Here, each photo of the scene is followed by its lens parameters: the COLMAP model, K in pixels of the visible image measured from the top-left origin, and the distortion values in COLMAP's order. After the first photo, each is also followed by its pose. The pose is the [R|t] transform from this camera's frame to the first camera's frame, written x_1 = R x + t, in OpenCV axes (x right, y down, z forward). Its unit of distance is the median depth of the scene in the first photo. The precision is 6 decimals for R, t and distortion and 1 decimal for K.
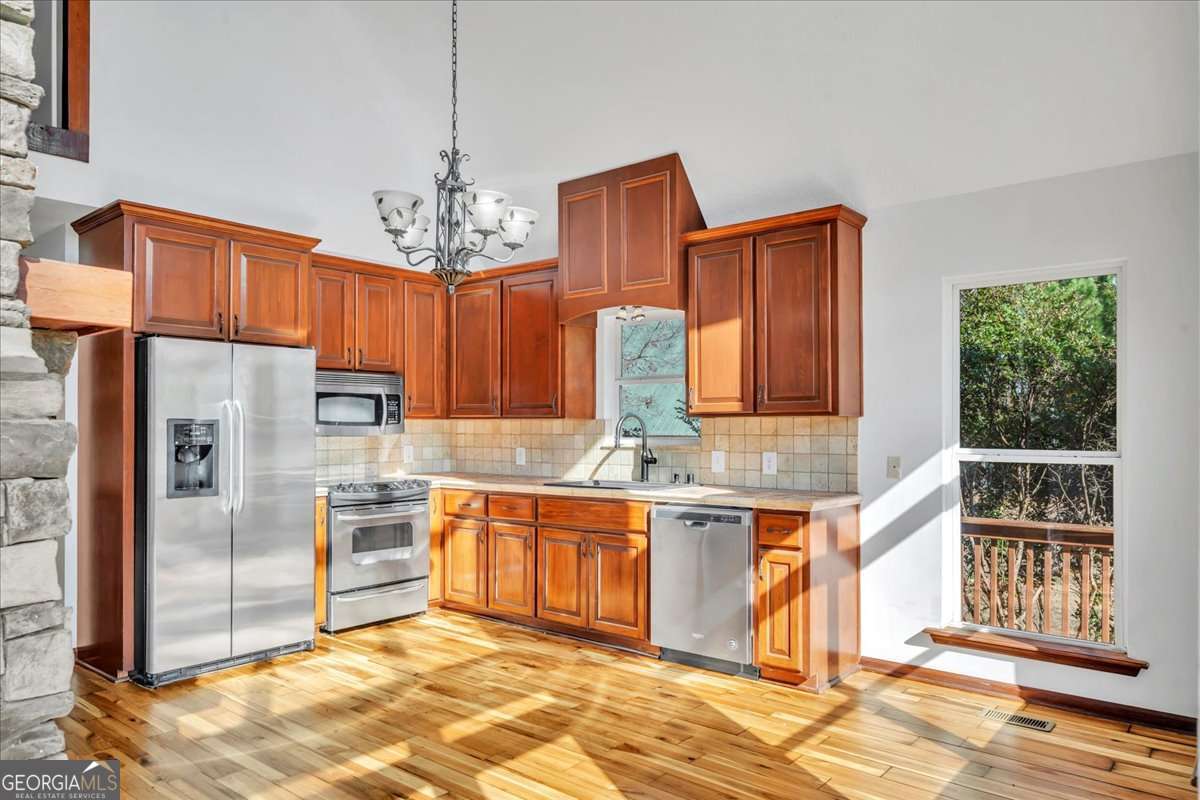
lens RADIAL K [[832.3, 0, 595.8], [0, 832.3, 421.4], [0, 0, 1]] dist [0.009283, -0.000300]
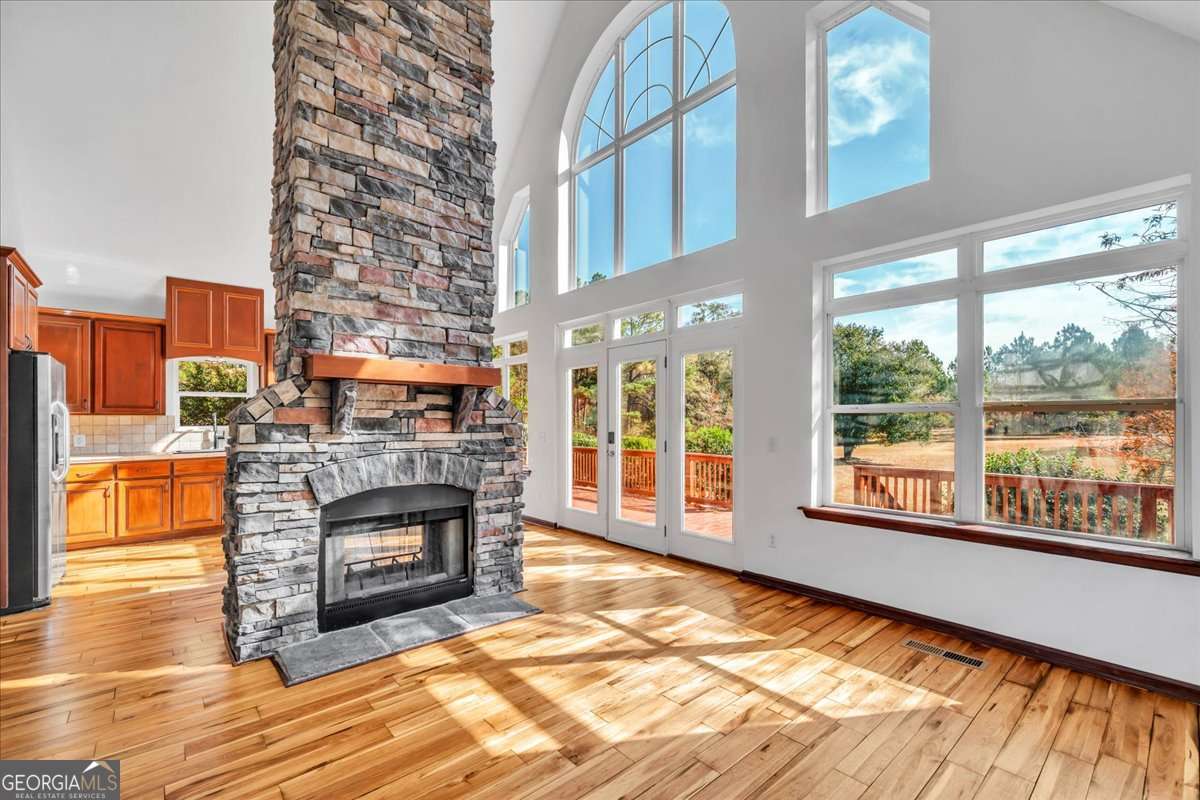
lens RADIAL K [[510.2, 0, 590.4], [0, 510.2, 418.5], [0, 0, 1]] dist [-0.002429, -0.000138]
pose [[0.149563, 0.004003, 0.988744, -1.078490], [0.002421, 0.999987, -0.004415, 0.011809], [-0.988749, 0.003054, 0.149552, -0.007258]]
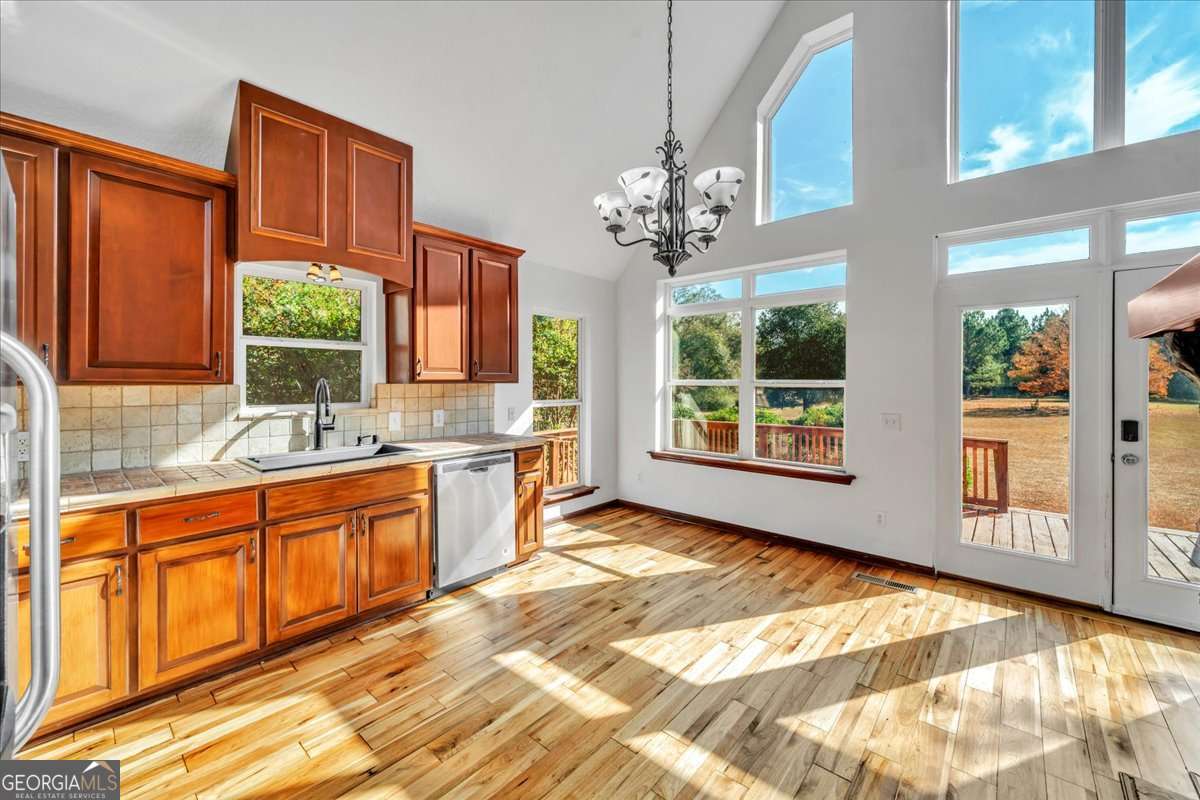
lens RADIAL K [[478.7, 0, 598.7], [0, 478.7, 383.2], [0, 0, 1]] dist [-0.002096, 0.000219]
pose [[0.011735, -0.002369, 0.999928, -0.555231], [-0.003951, 0.999989, 0.002416, -0.008274], [-0.999923, -0.003979, 0.011726, 0.759975]]
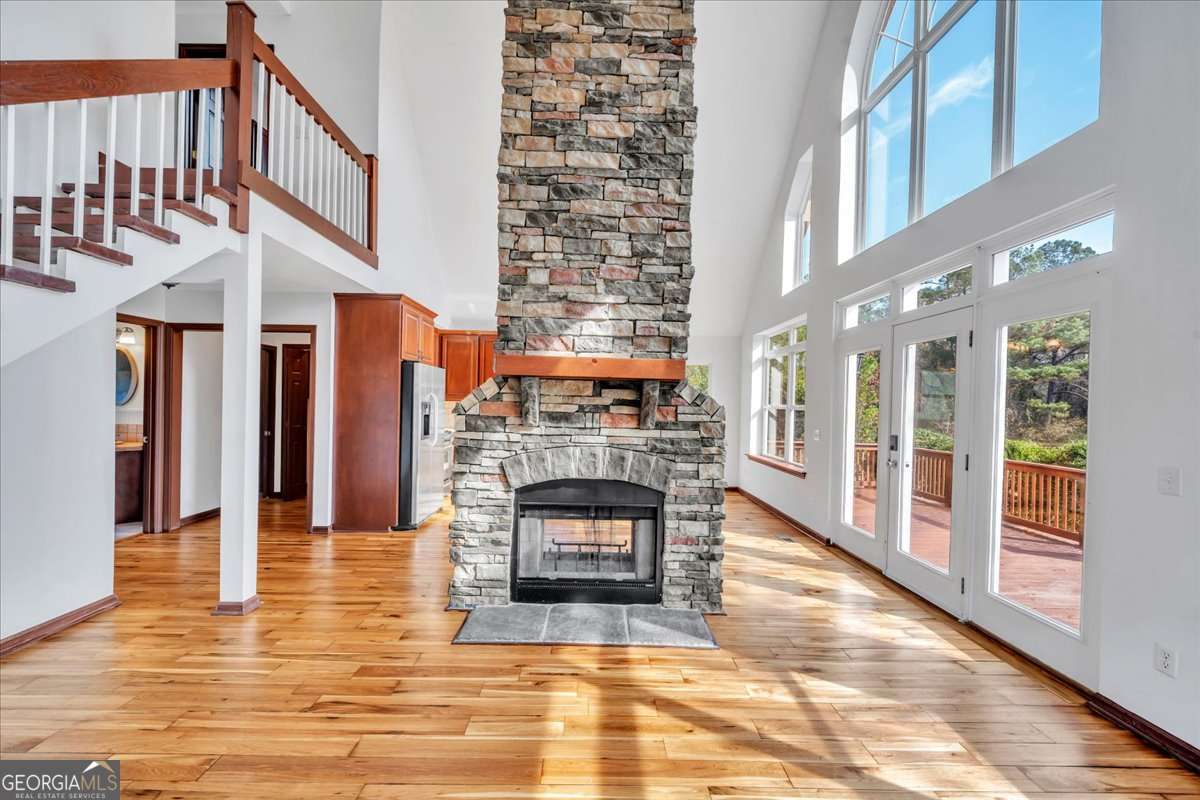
lens RADIAL K [[478.7, 0, 595.6], [0, 478.7, 405.0], [0, 0, 1]] dist [-0.002096, 0.000219]
pose [[0.748676, 0.014750, 0.662772, -0.866109], [-0.022349, 0.999746, 0.002997, -0.005000], [-0.662559, -0.017056, 0.748815, -0.151625]]
